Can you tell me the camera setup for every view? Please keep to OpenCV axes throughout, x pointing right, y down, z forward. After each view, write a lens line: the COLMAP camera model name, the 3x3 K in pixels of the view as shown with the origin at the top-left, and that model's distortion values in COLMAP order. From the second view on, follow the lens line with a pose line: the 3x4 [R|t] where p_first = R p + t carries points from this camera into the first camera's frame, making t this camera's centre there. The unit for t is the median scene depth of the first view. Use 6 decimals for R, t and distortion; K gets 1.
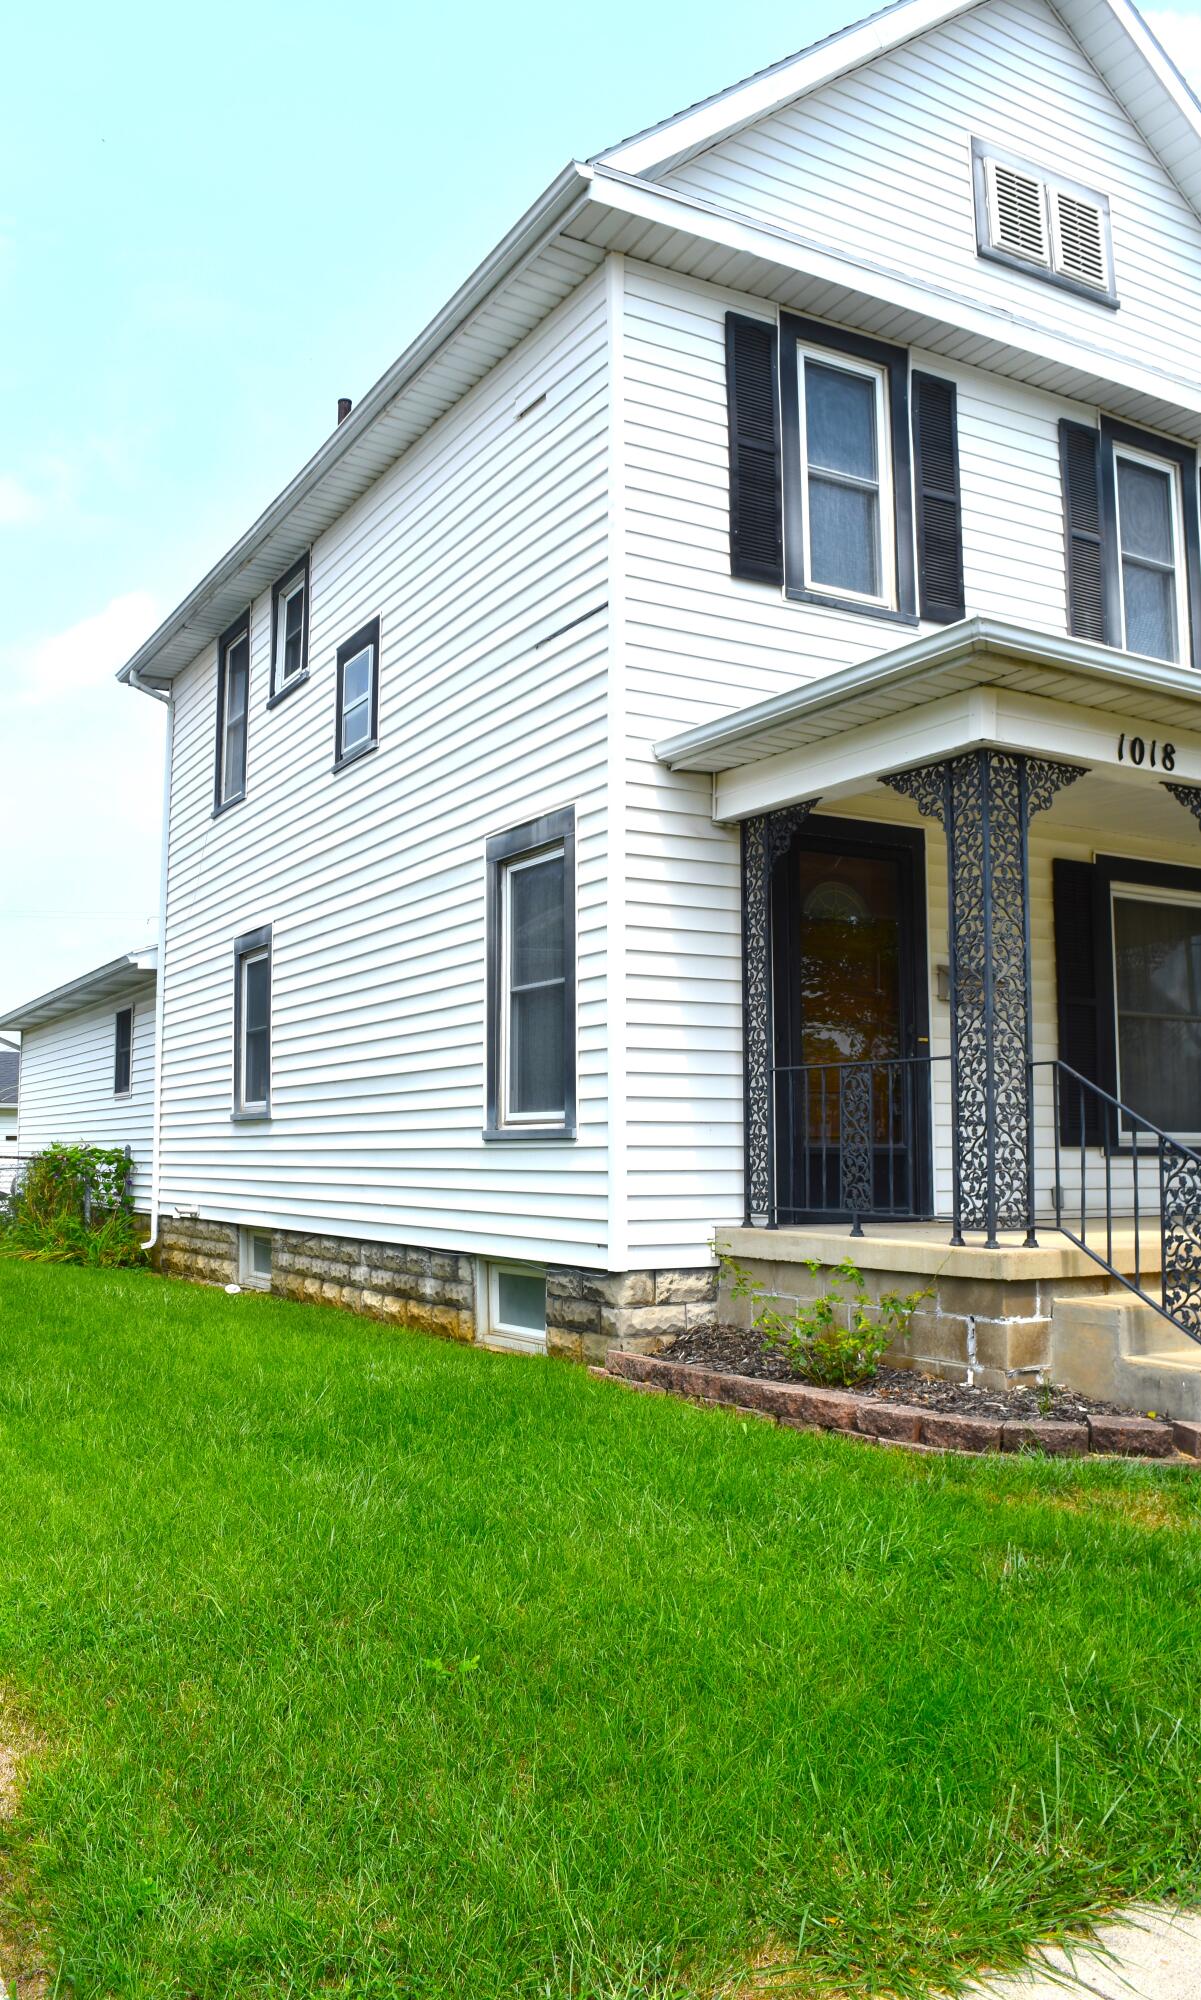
lens RADIAL K [[1564.3, 0, 564.9], [0, 1564.3, 1002.3], [0, 0, 1]] dist [-0.089120, 0.002100]
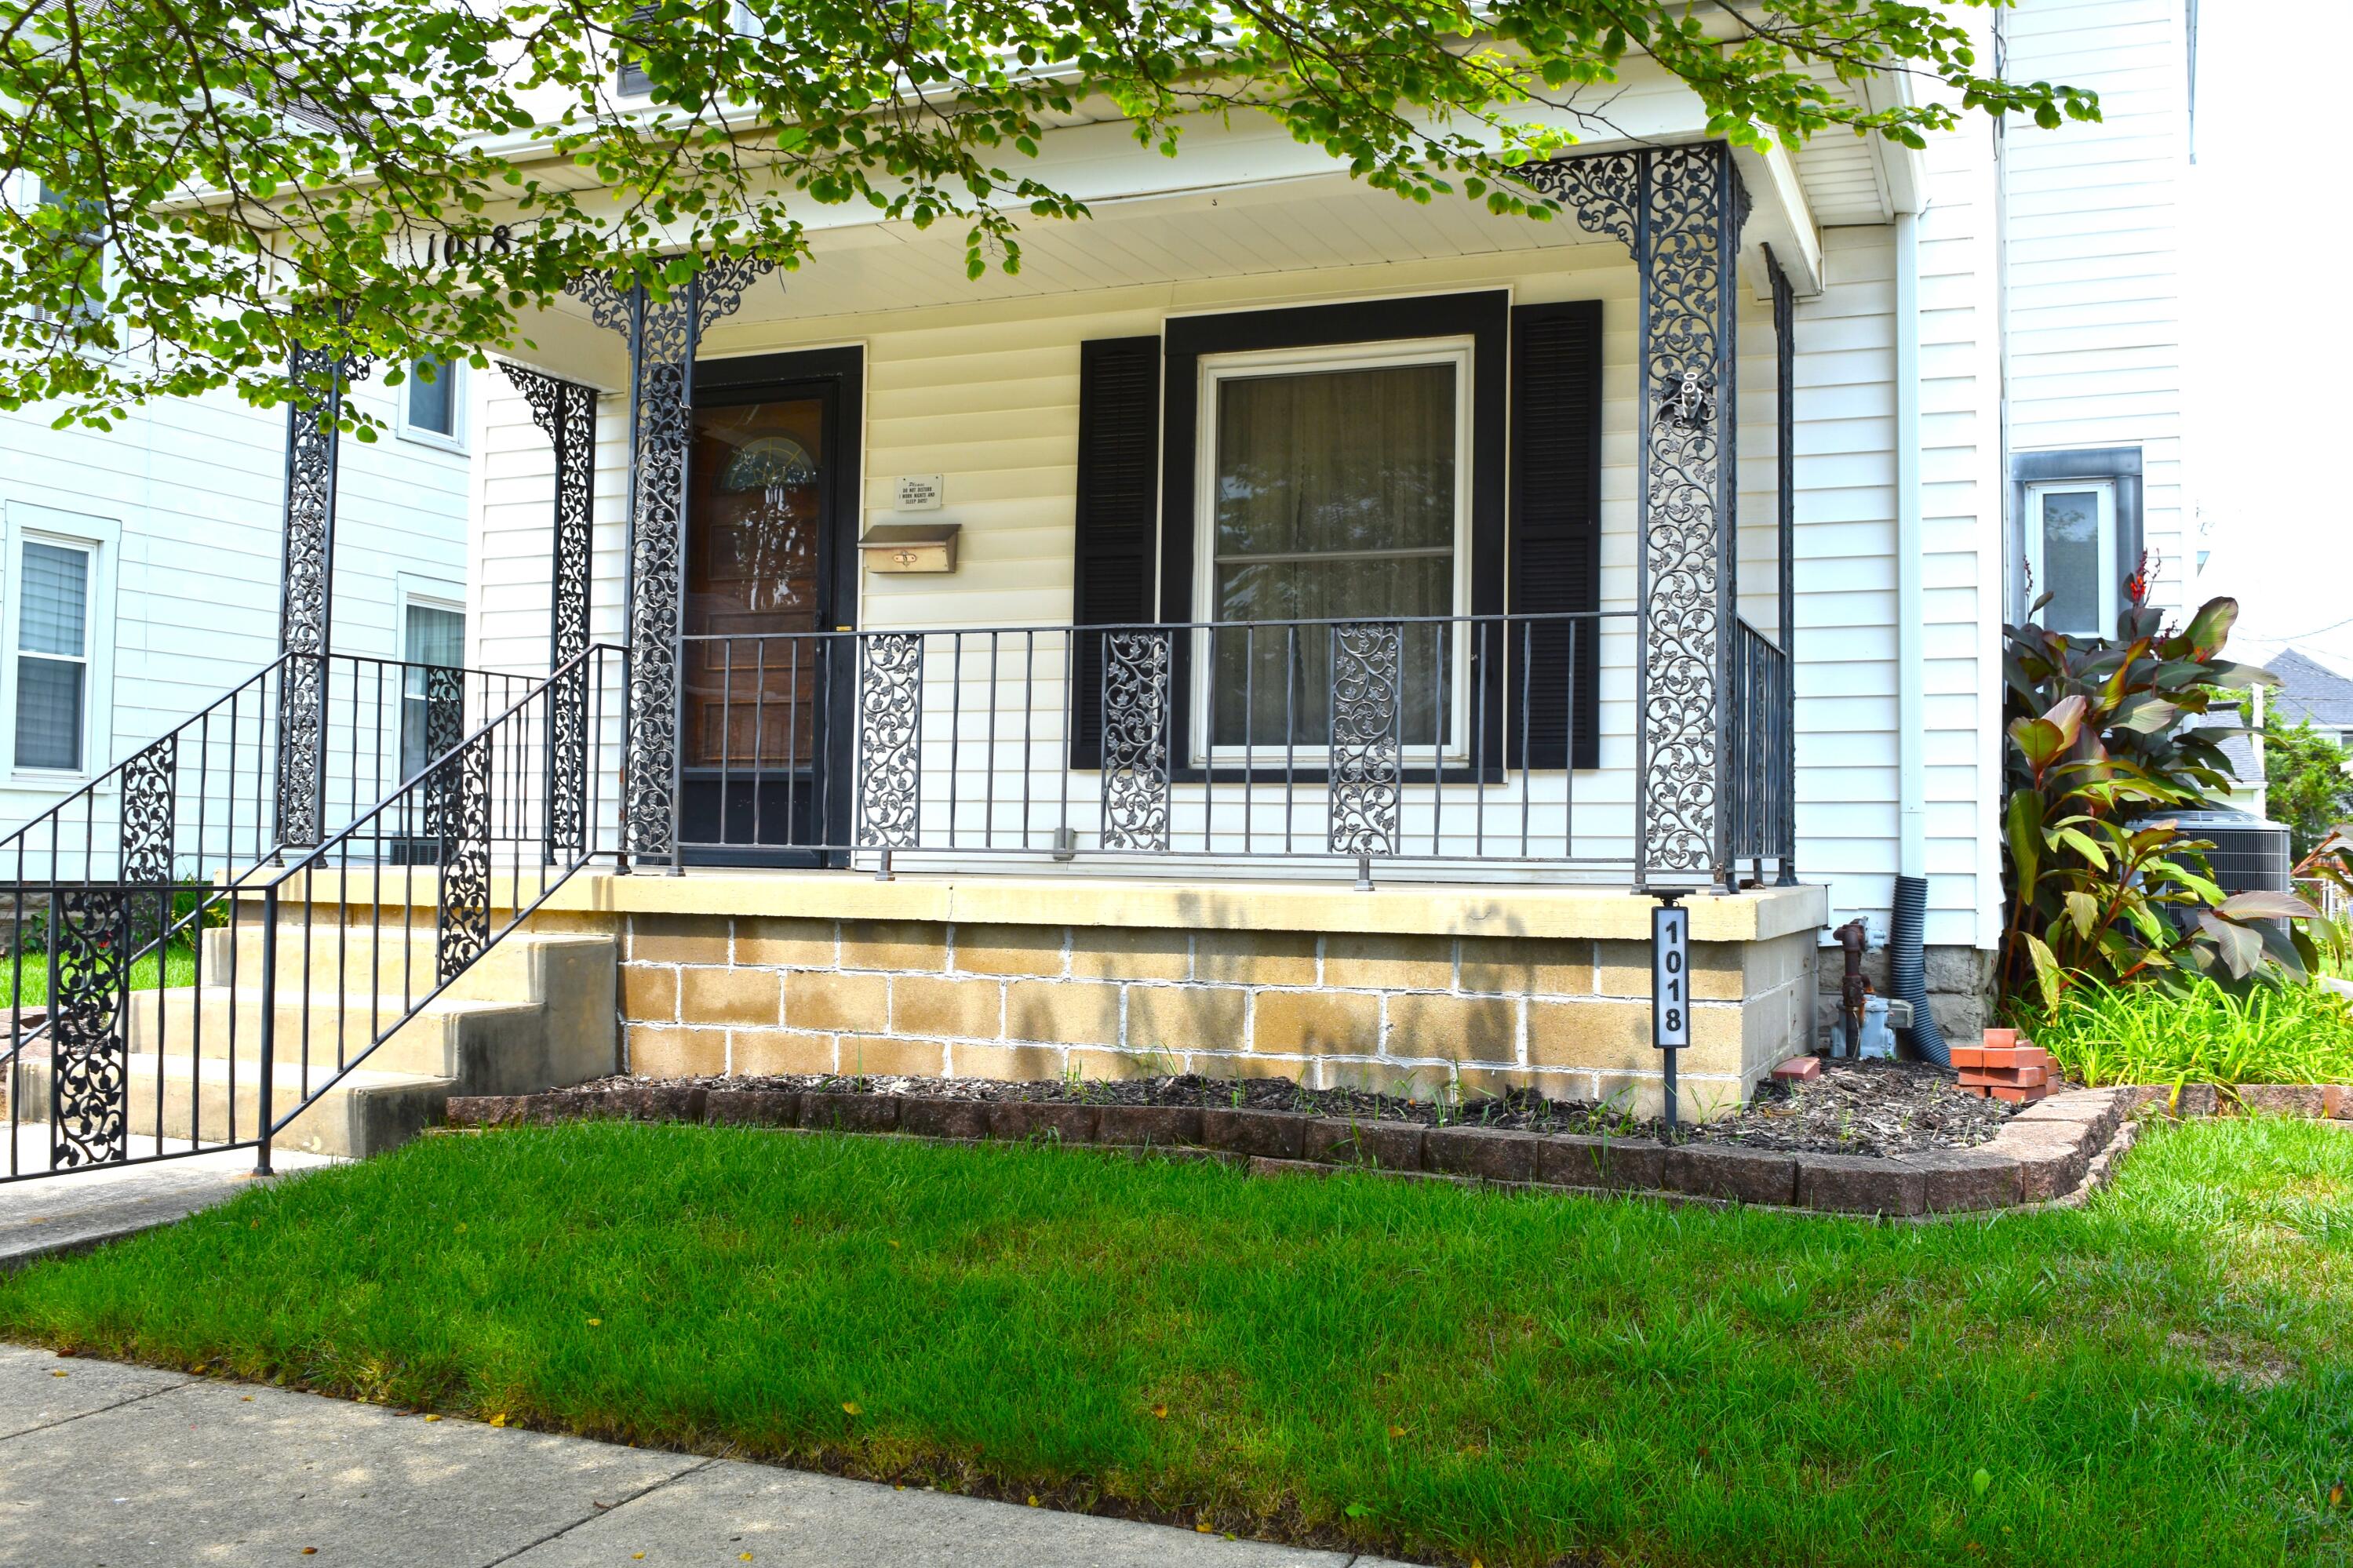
lens RADIAL K [[2193.1, 0, 1176.5], [0, 2193.1, 784.0], [0, 0, 1]] dist [-0.060978, 0.002021]
pose [[0.629605, -0.020874, -0.776635, 1.187763], [0.064154, 0.997622, 0.025195, 0.085177], [0.774262, -0.065688, 0.629447, 0.467728]]
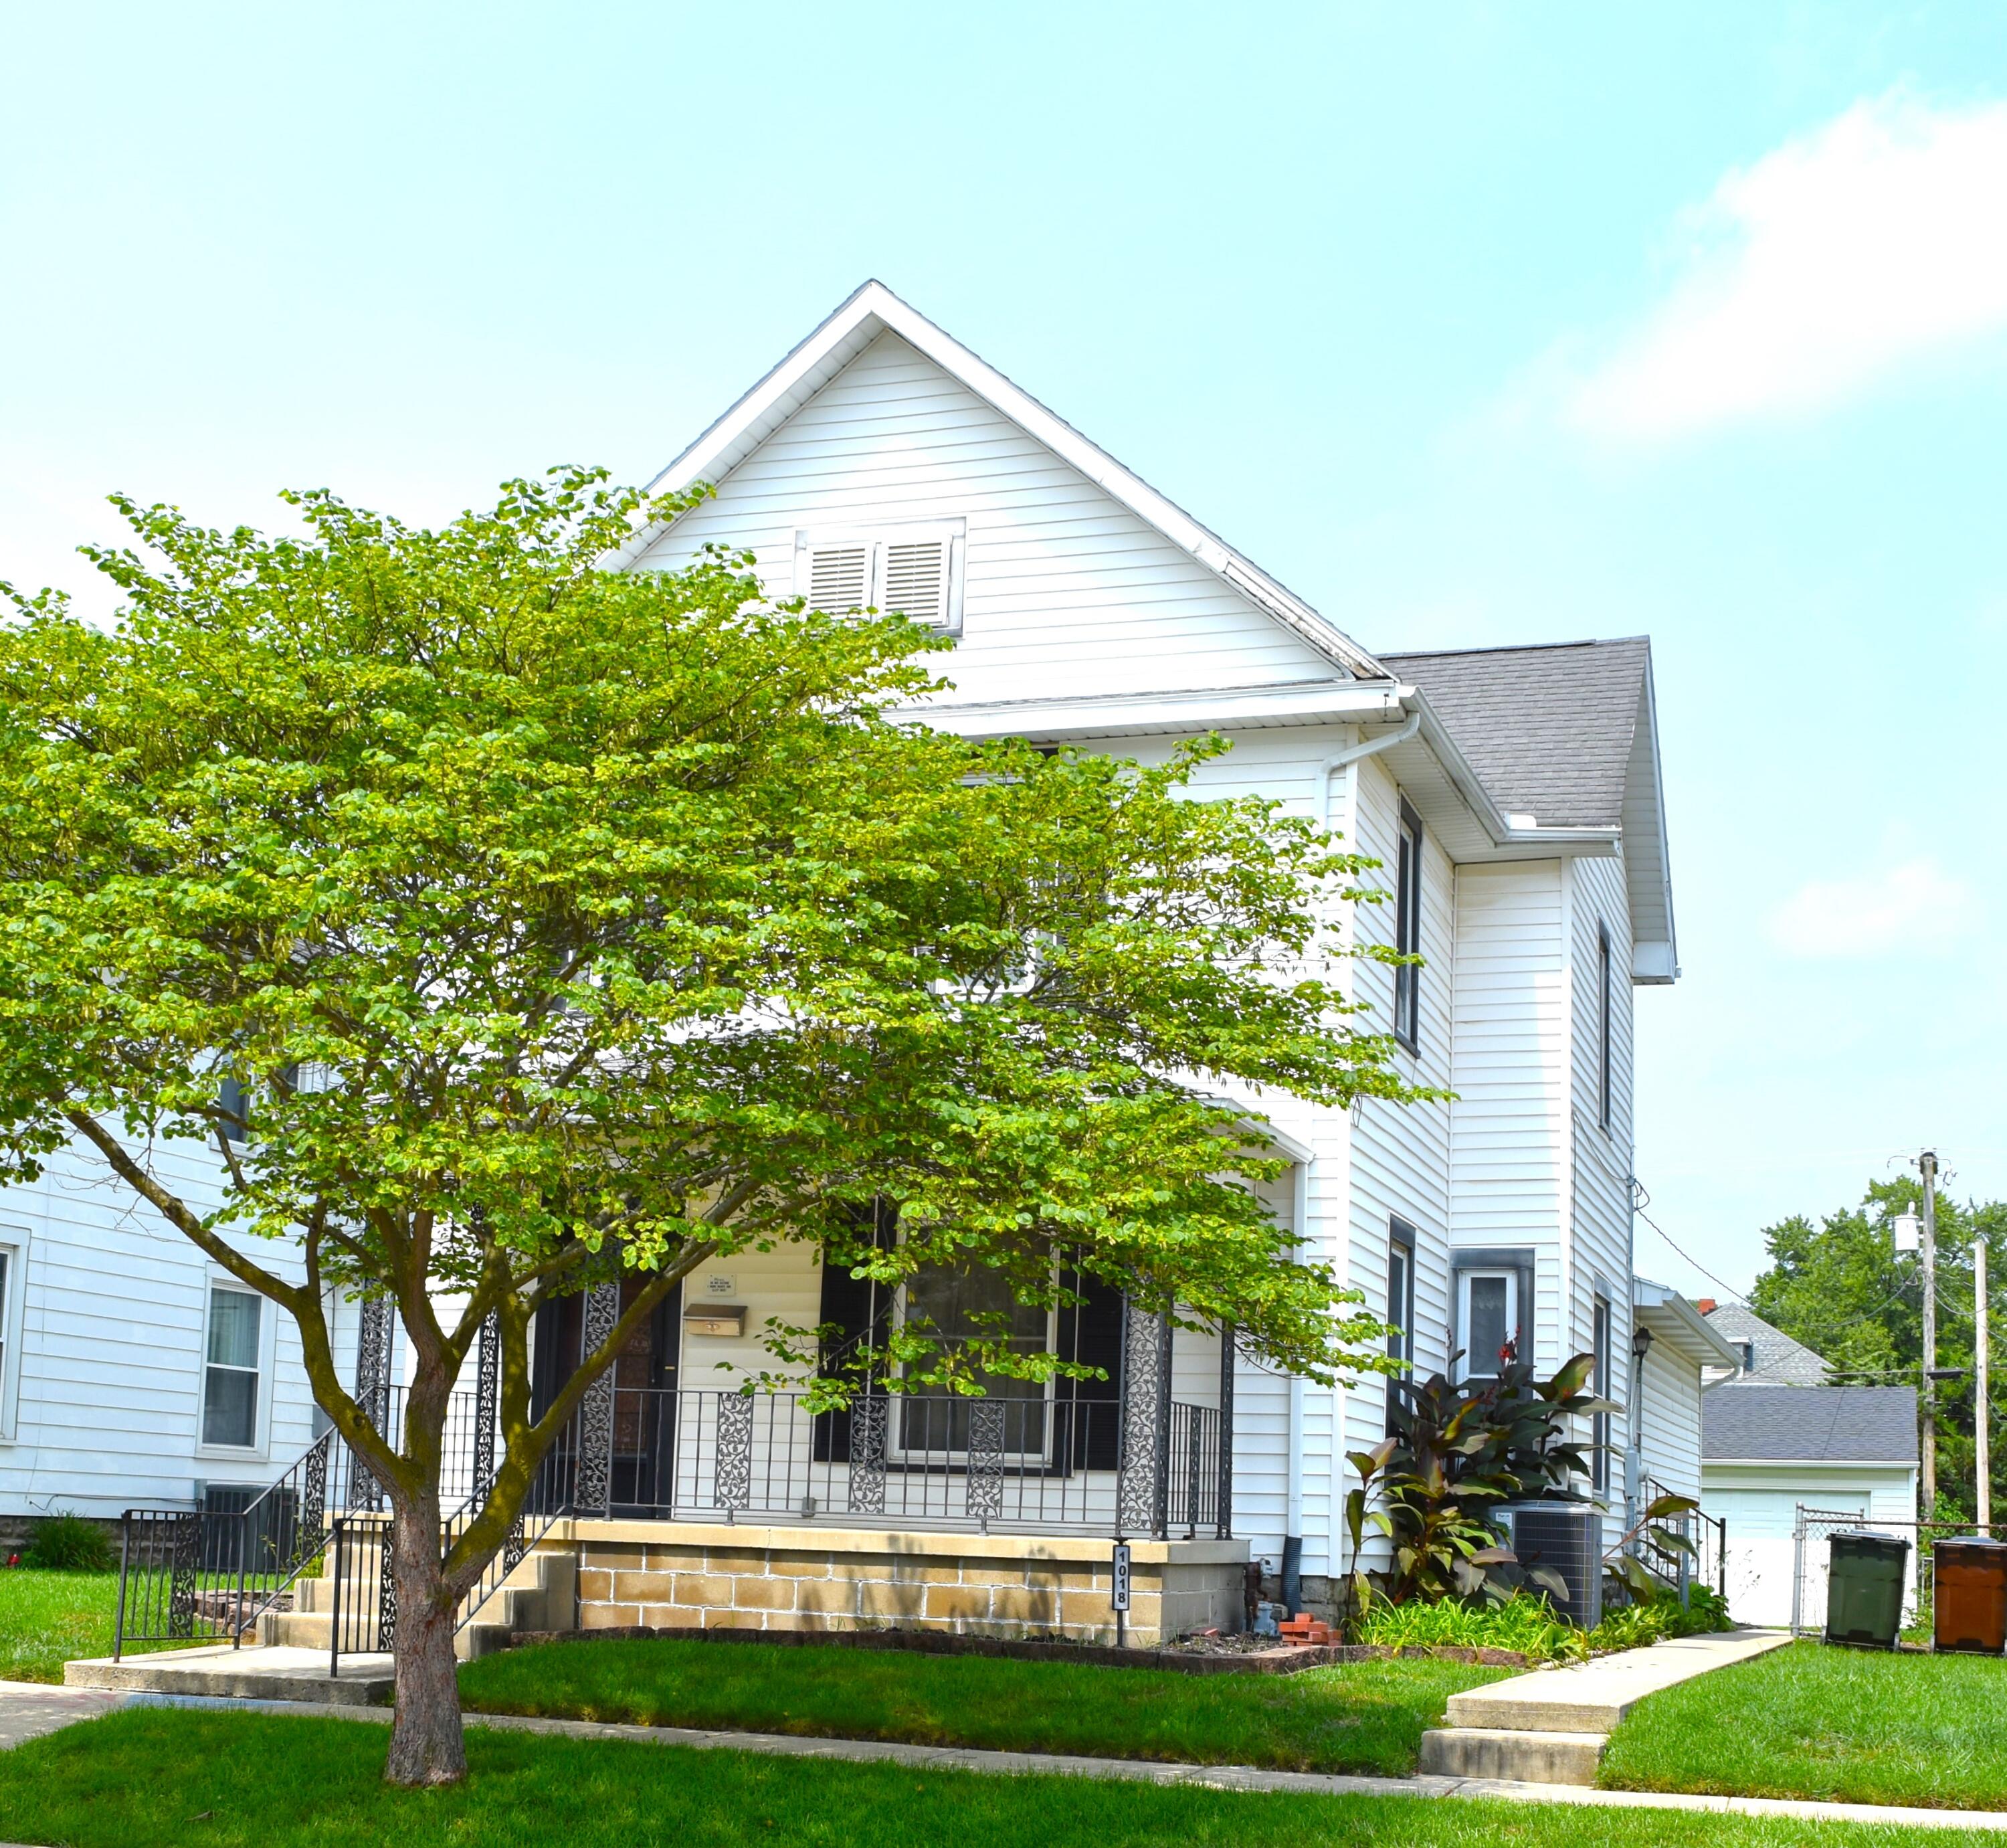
lens RADIAL K [[2911.9, 0, 939.9], [0, 2911.9, 1180.7], [0, 0, 1]] dist [-0.064157, -0.003063]
pose [[0.668222, -0.066353, -0.740997, 2.106867], [0.039544, 0.997775, -0.053686, 0.008599], [0.742910, 0.006572, 0.669359, -0.360385]]
